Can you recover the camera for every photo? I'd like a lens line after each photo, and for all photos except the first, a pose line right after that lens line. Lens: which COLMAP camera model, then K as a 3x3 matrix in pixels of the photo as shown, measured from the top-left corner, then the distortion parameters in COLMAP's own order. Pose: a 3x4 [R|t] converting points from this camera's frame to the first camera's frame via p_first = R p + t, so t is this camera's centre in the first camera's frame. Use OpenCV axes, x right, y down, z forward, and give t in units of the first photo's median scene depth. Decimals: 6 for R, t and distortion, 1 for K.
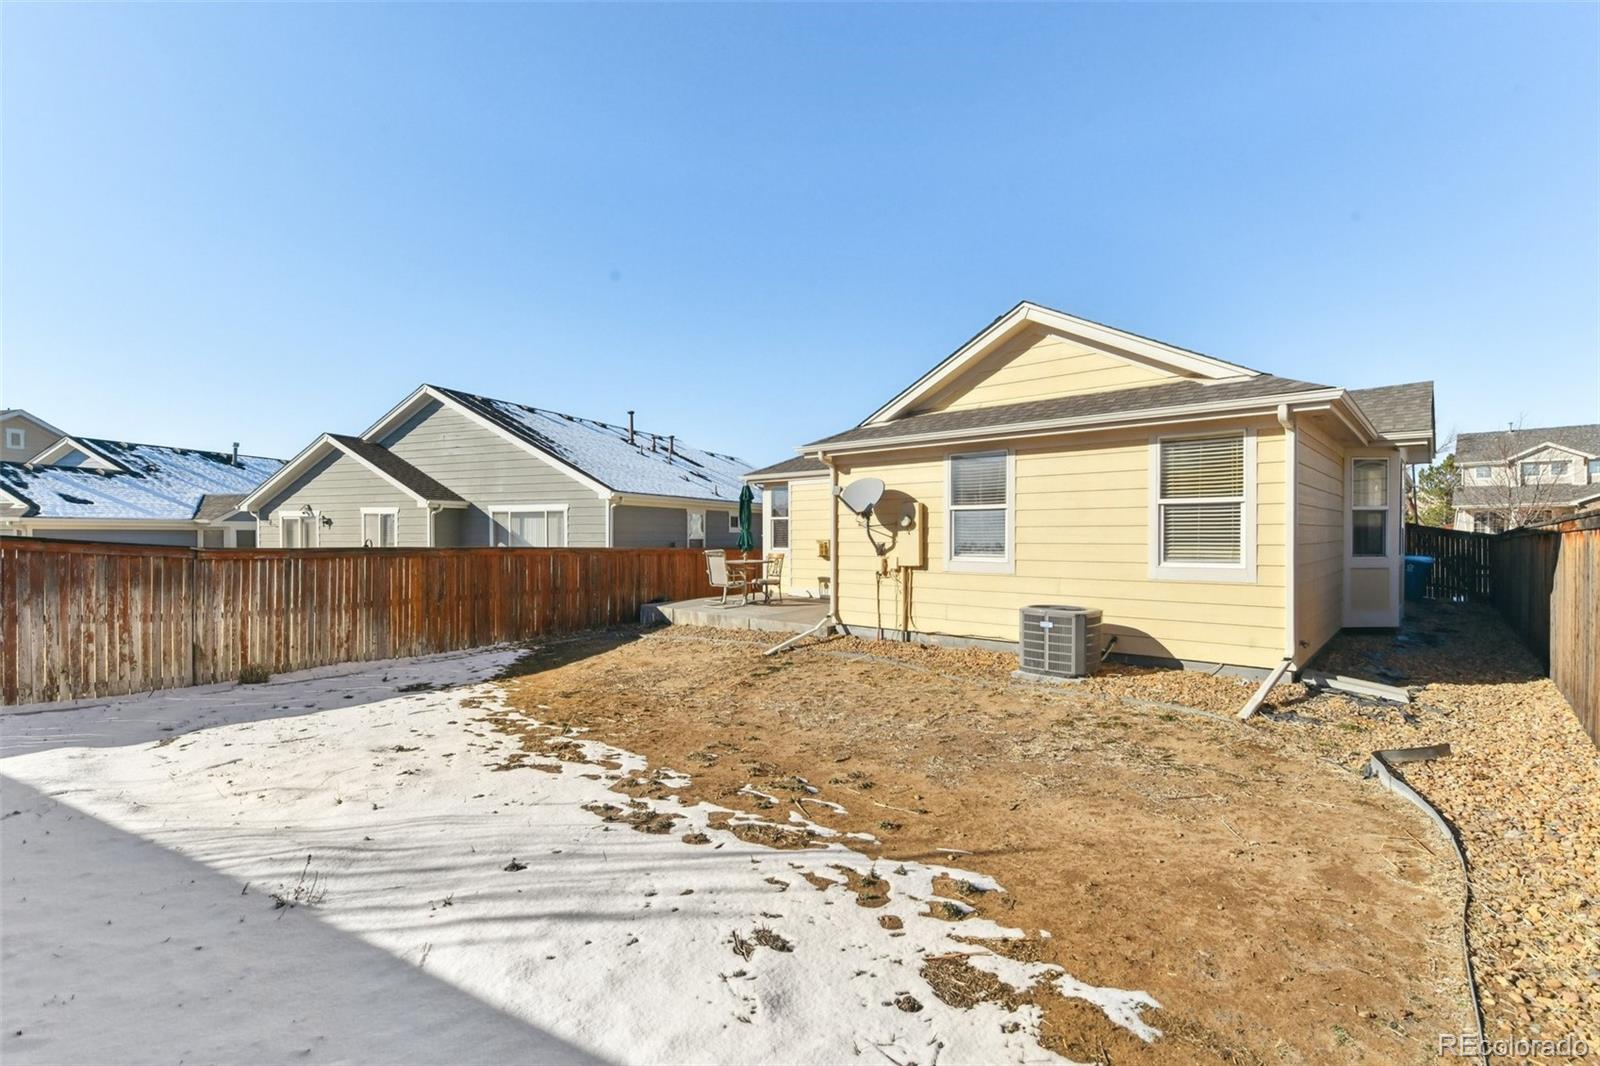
lens RADIAL K [[735.1, 0, 799.3], [0, 735.1, 546.0], [0, 0, 1]] dist [0.003214, -0.000573]
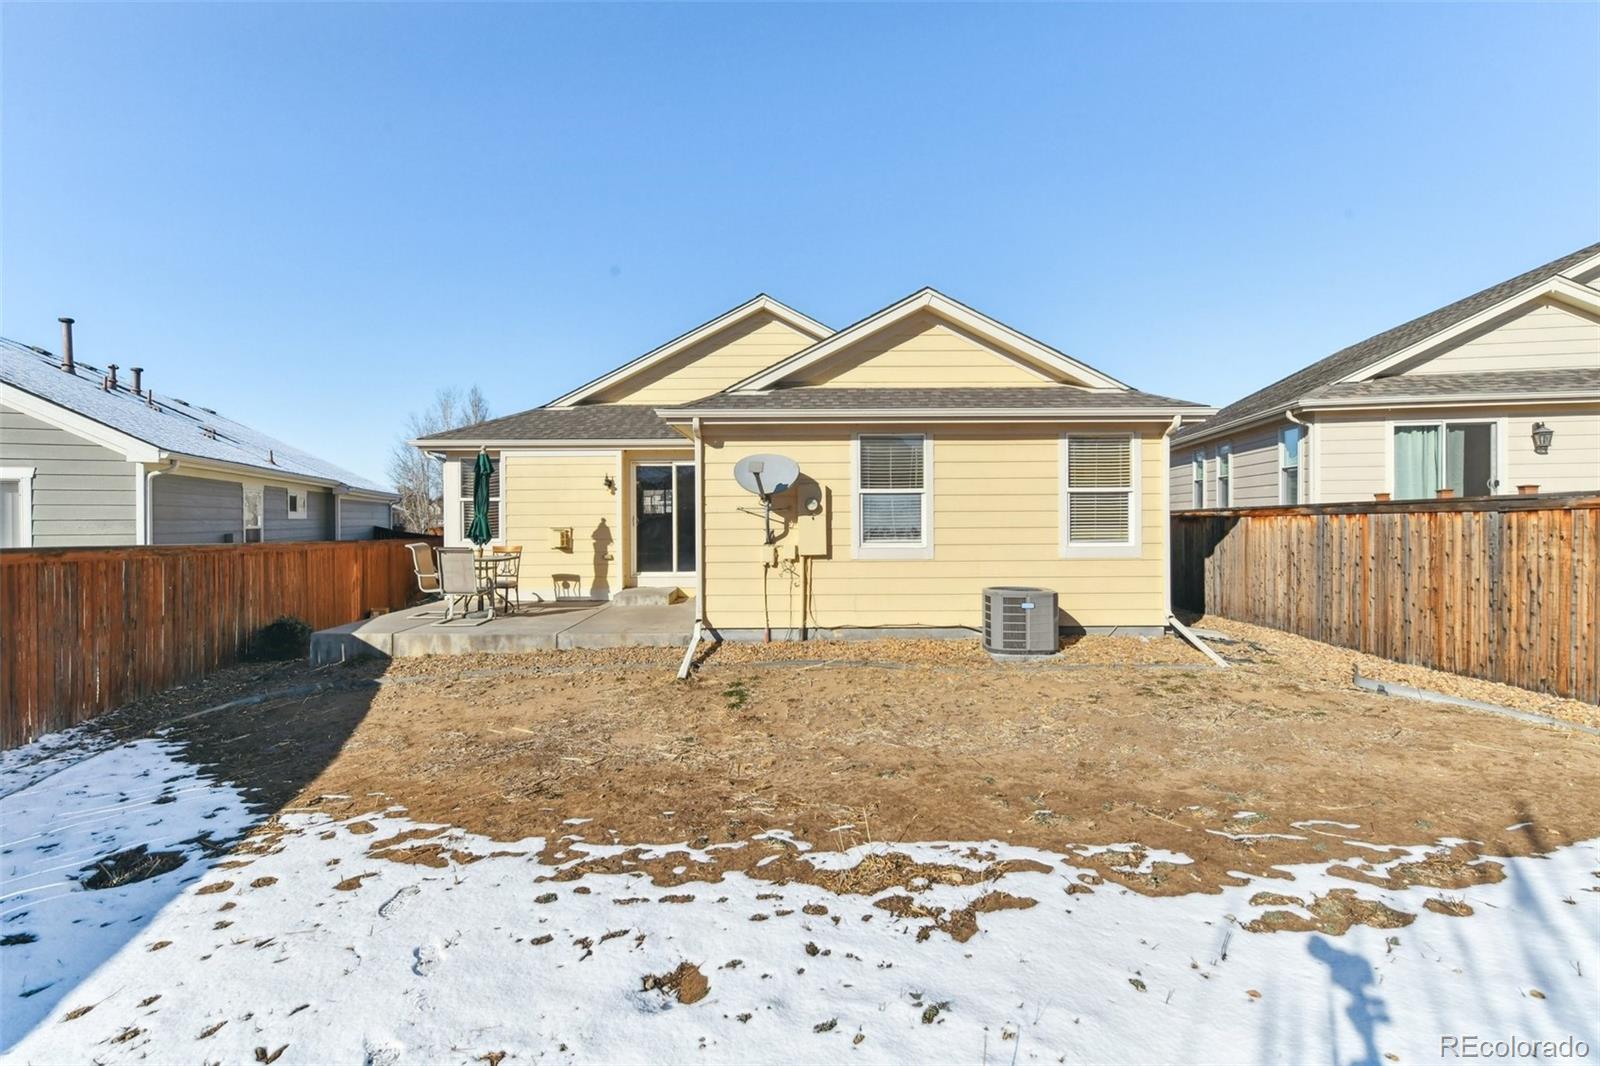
lens RADIAL K [[735.1, 0, 795.0], [0, 735.1, 528.2], [0, 0, 1]] dist [0.003214, -0.000573]
pose [[0.736355, -0.010934, 0.676507, -0.502338], [0.014798, 0.999891, 0.000054, -0.006140], [-0.676433, 0.009971, 0.736437, 0.380035]]
